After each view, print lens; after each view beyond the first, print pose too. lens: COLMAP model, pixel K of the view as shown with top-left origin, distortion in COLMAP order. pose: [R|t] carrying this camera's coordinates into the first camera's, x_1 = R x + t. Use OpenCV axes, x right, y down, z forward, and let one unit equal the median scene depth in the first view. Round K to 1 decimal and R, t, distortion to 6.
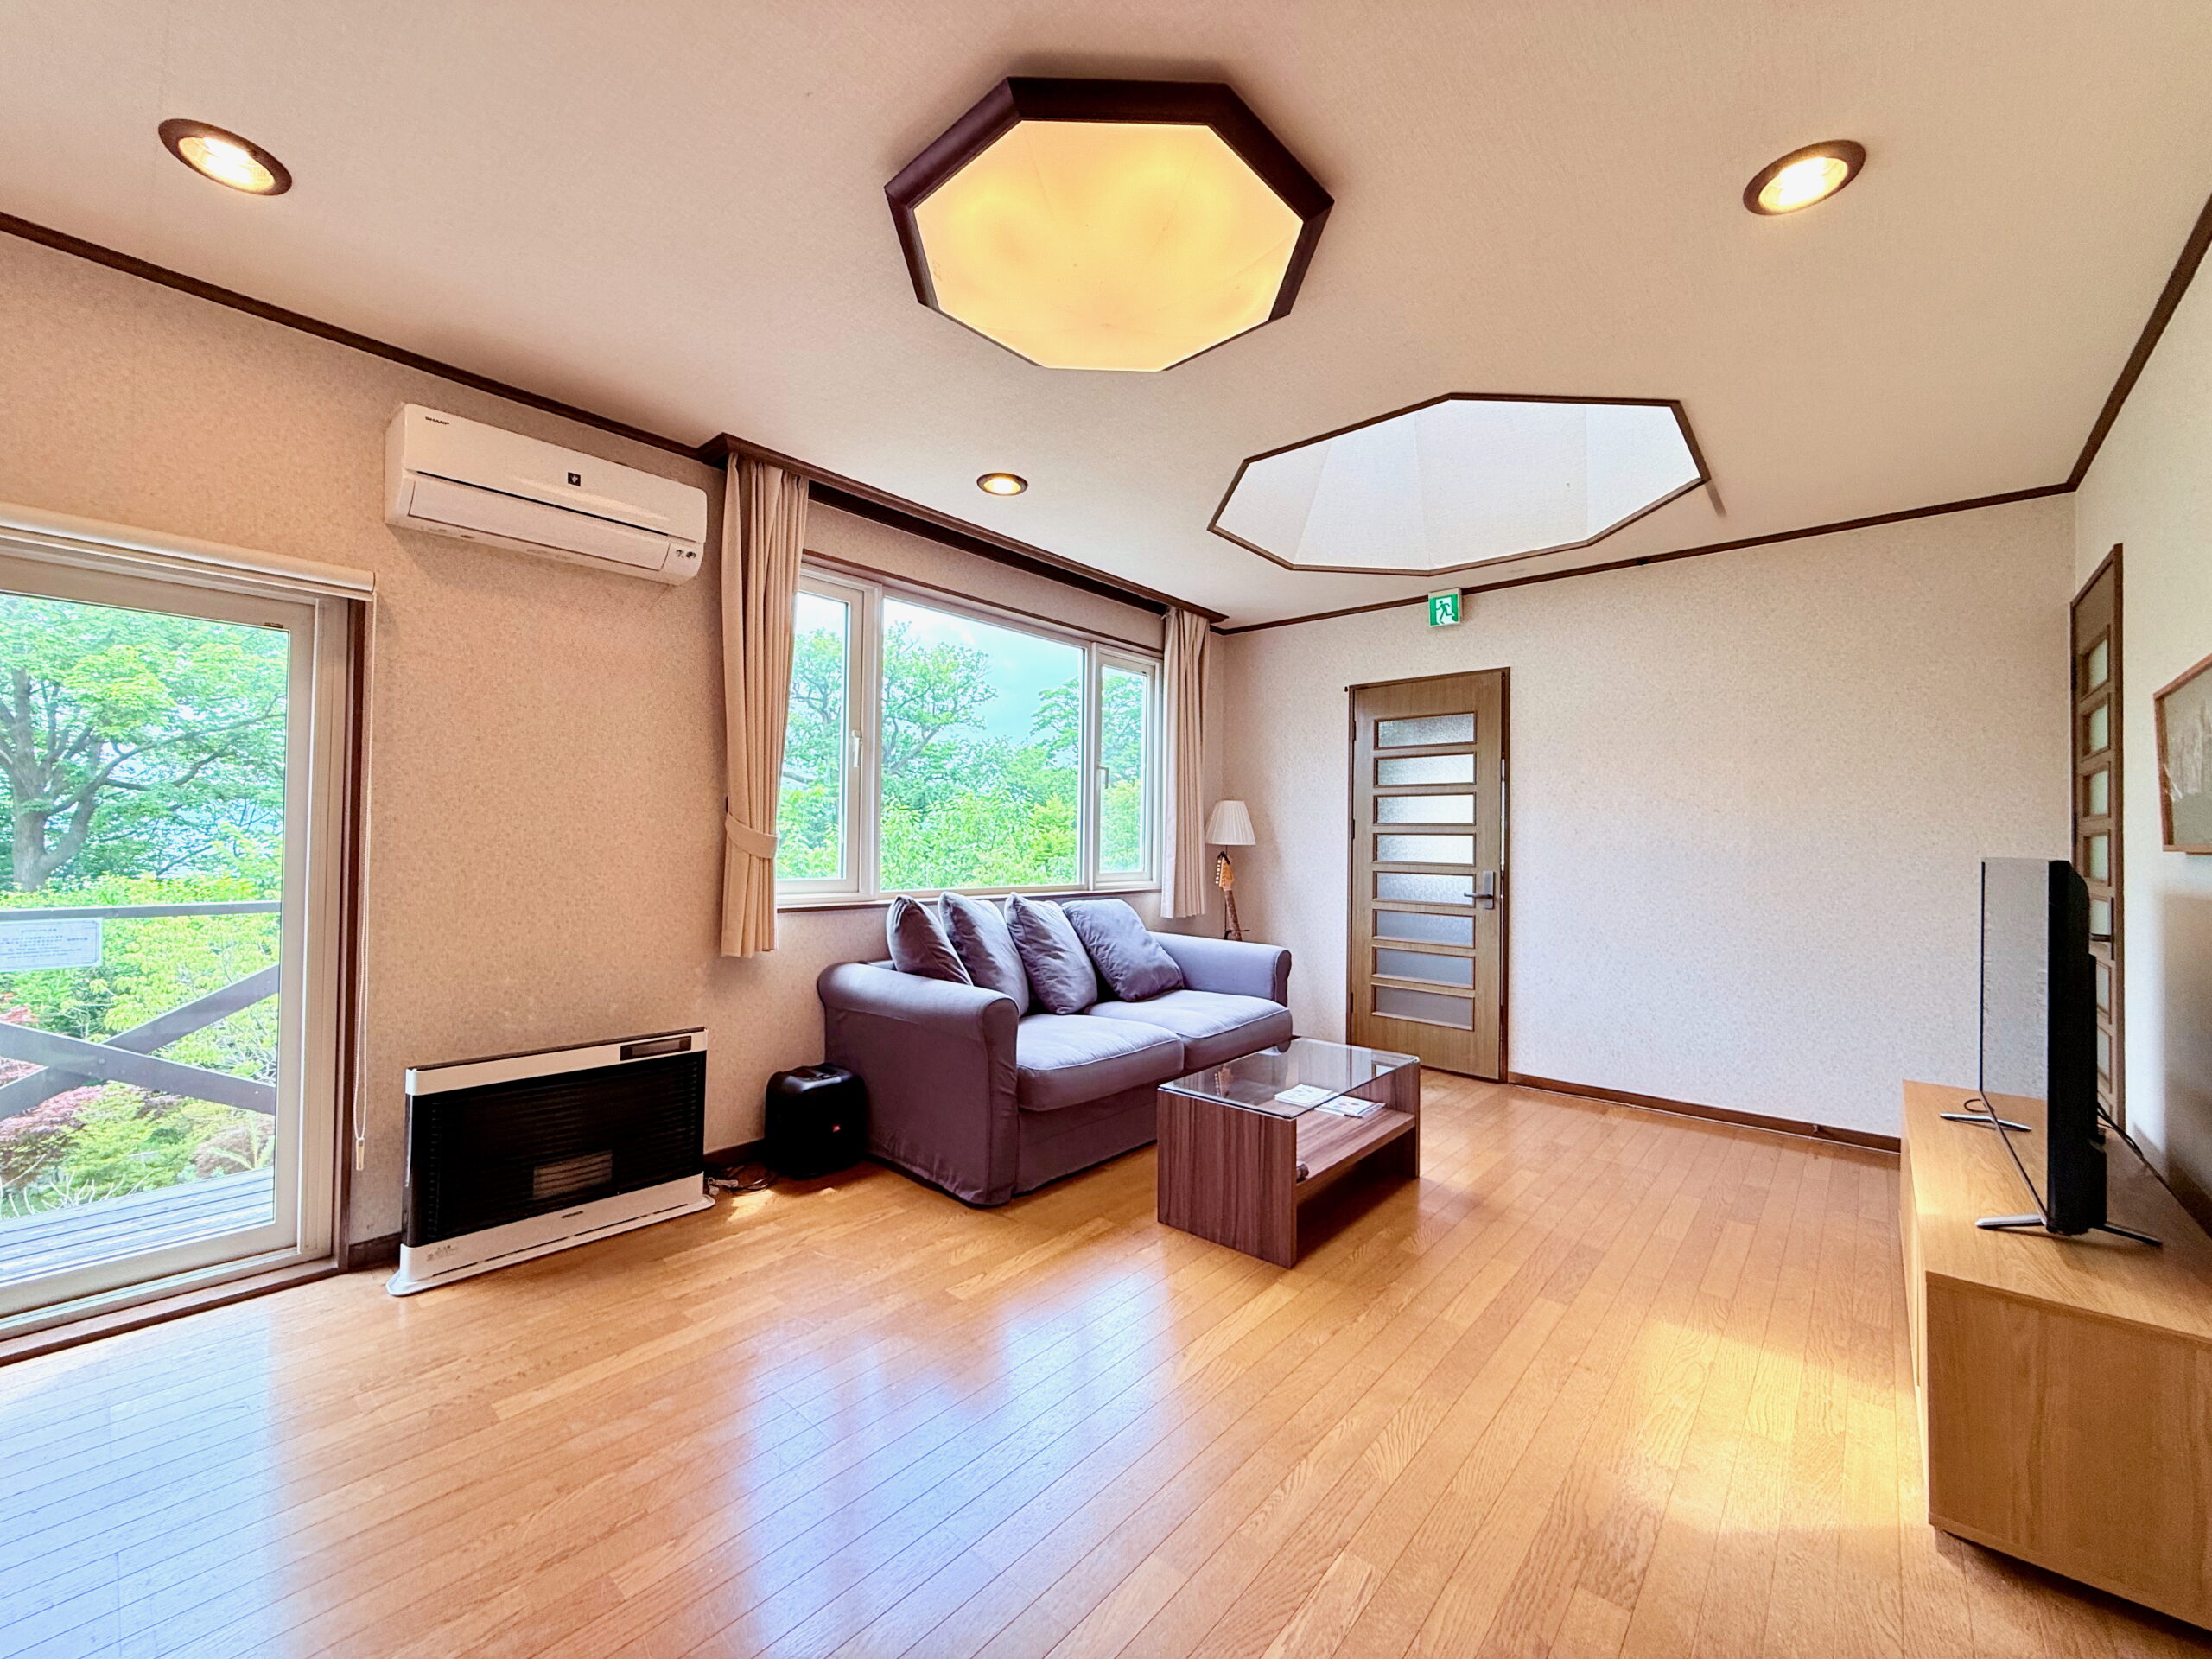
lens RADIAL K [[882.6, 0, 1104.7], [0, 882.6, 830.8], [0, 0, 1]] dist [-0.002169, 0.000242]
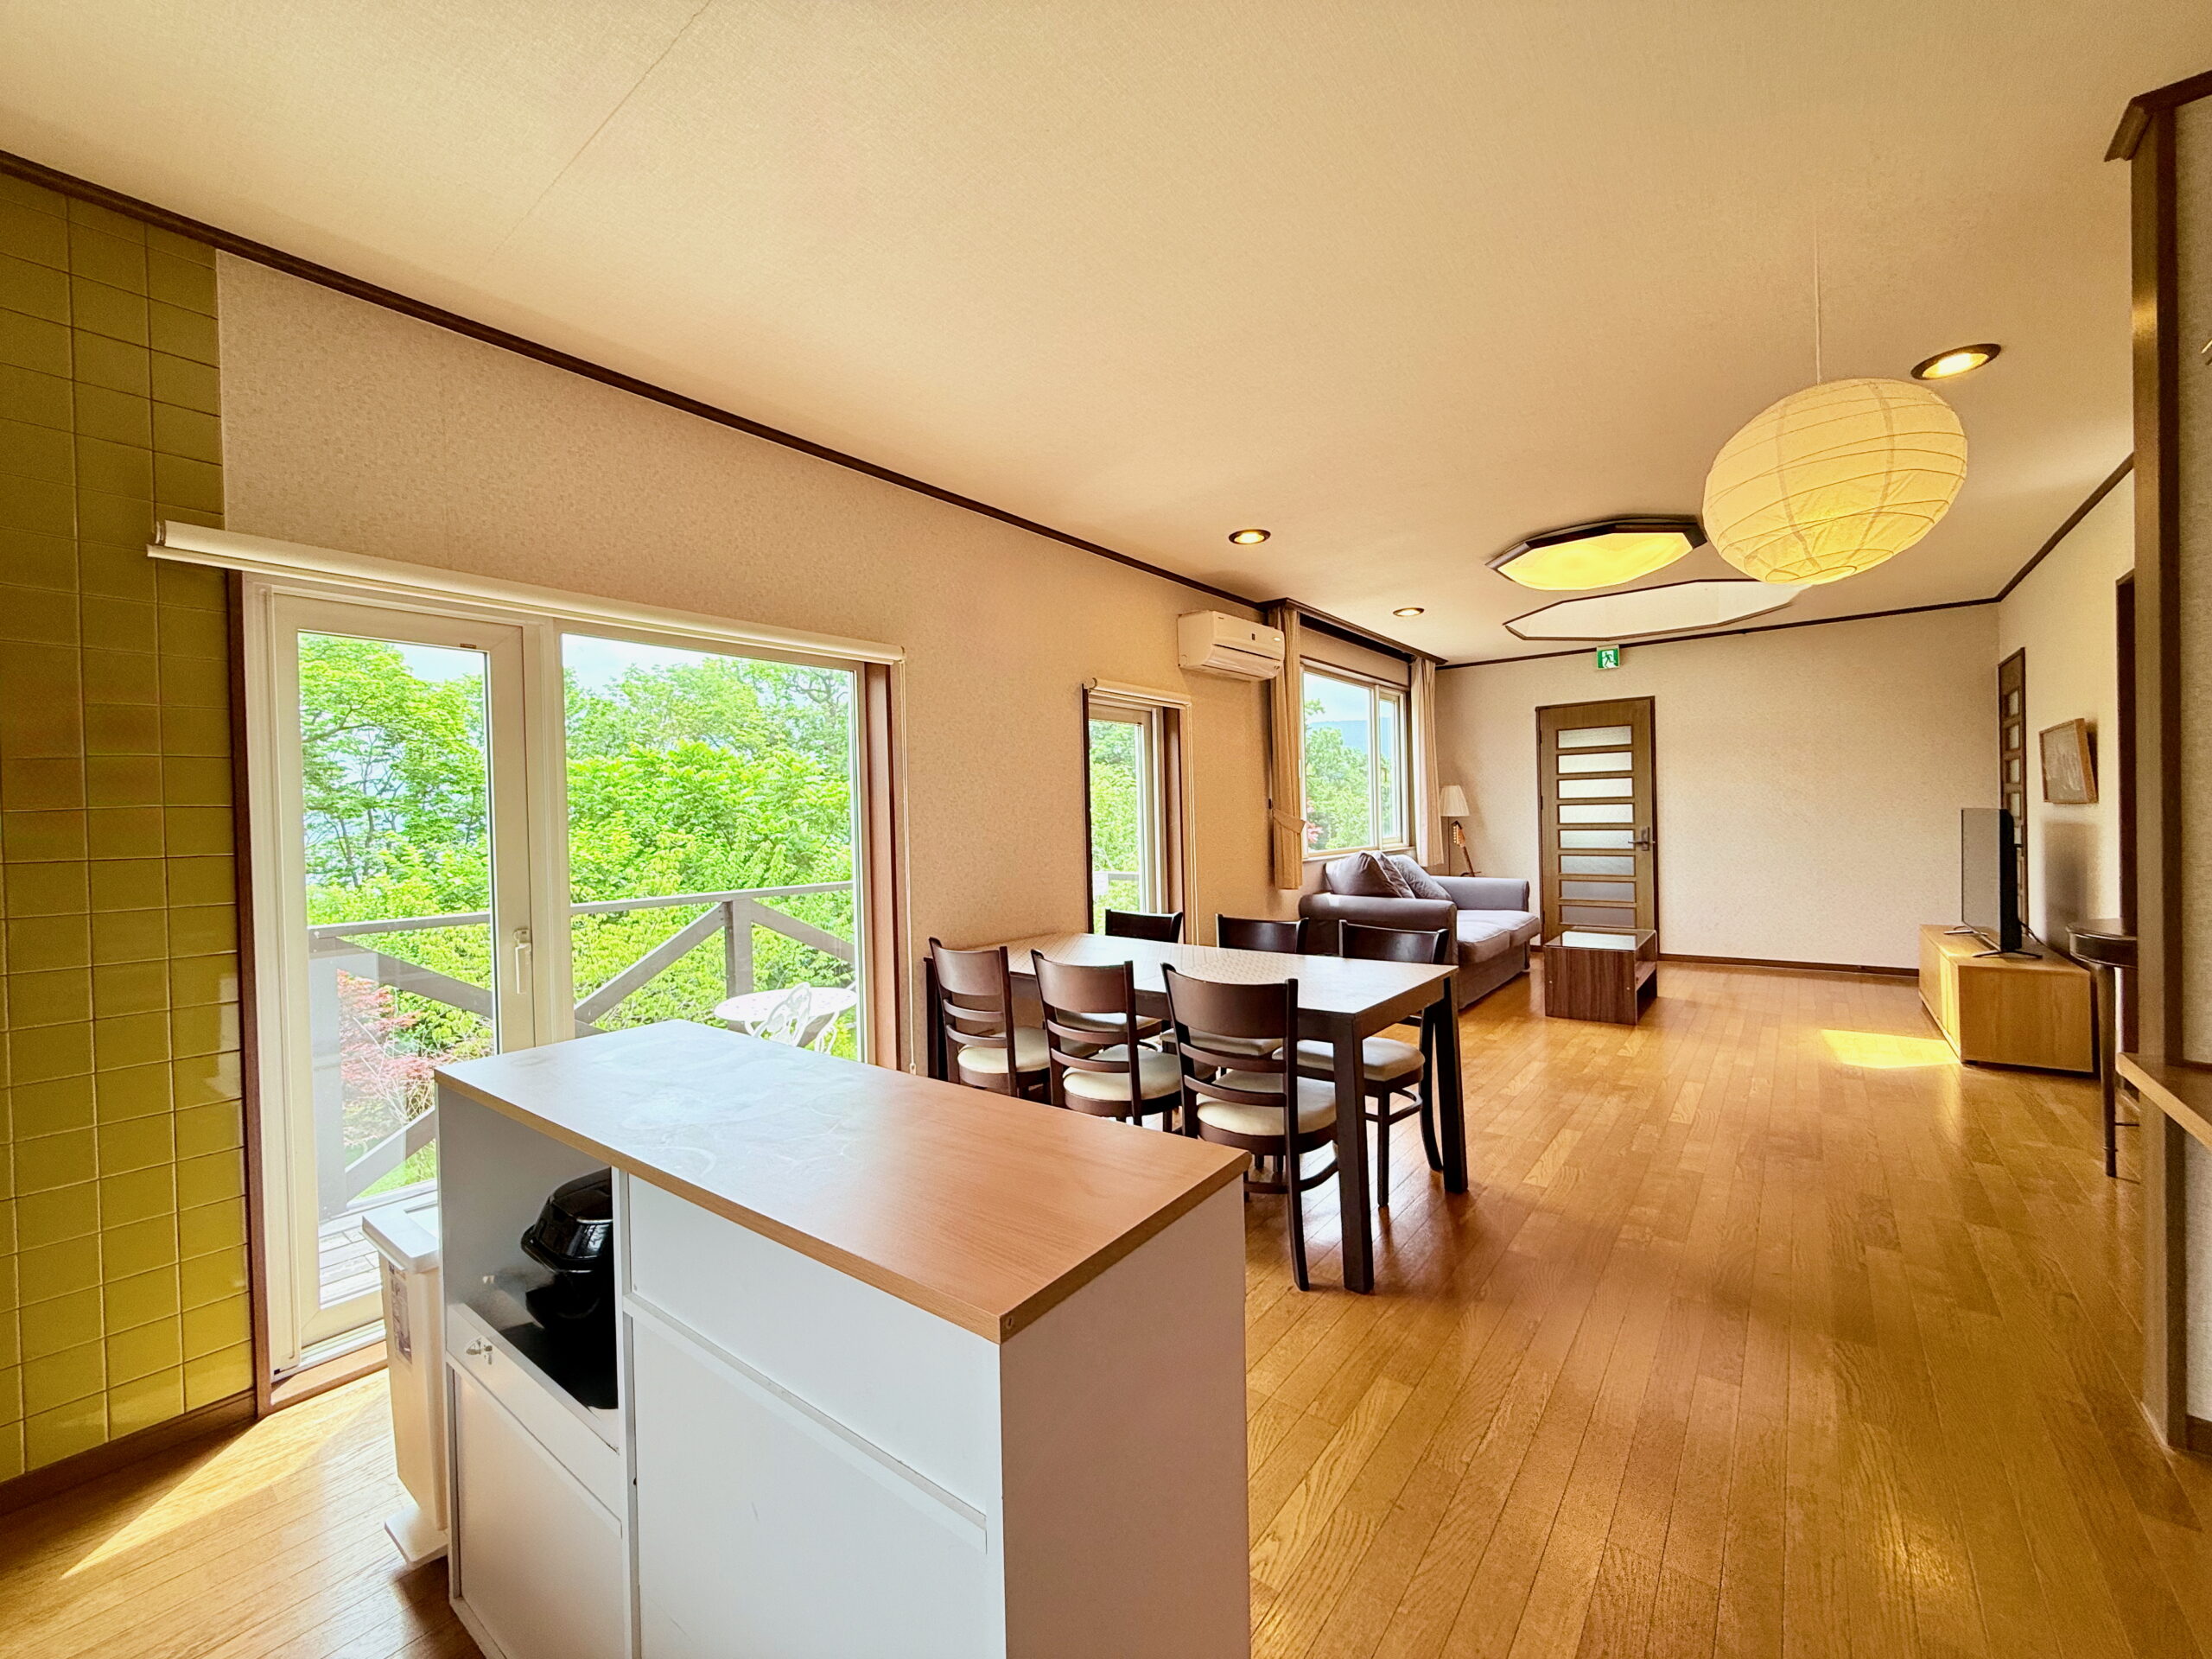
lens RADIAL K [[882.6, 0, 1108.7], [0, 882.6, 830.7], [0, 0, 1]] dist [-0.002169, 0.000242]
pose [[0.997943, -0.039642, 0.050381, -0.643956], [0.038266, 0.998876, 0.027985, -0.029754], [-0.051434, -0.026000, 0.998338, -0.558501]]
